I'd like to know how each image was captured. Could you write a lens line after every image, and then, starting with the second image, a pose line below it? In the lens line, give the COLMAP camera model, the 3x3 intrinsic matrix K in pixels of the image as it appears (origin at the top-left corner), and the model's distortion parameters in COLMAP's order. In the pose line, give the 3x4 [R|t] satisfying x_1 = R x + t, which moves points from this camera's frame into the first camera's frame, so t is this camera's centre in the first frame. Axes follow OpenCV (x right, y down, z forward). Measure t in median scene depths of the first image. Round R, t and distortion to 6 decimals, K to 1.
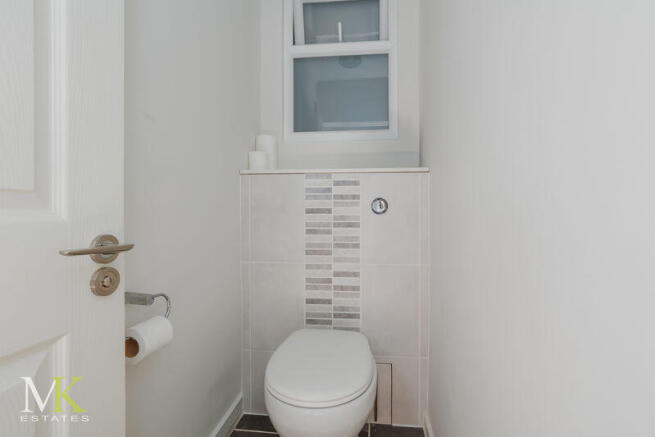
lens RADIAL K [[304.3, 0, 328.3], [0, 304.3, 215.6], [0, 0, 1]] dist [0.000079, 0.000022]
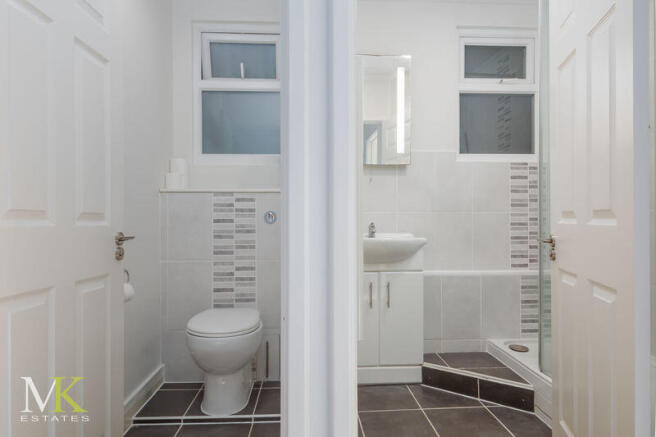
lens RADIAL K [[447.1, 0, 330.5], [0, 447.1, 219.5], [0, 0, 1]] dist [0.027292, 0.000654]
pose [[0.981385, -0.000459, 0.192049, 0.049213], [0.003708, 0.999856, -0.016554, 0.012363], [-0.192014, 0.016958, 0.981246, -0.980528]]
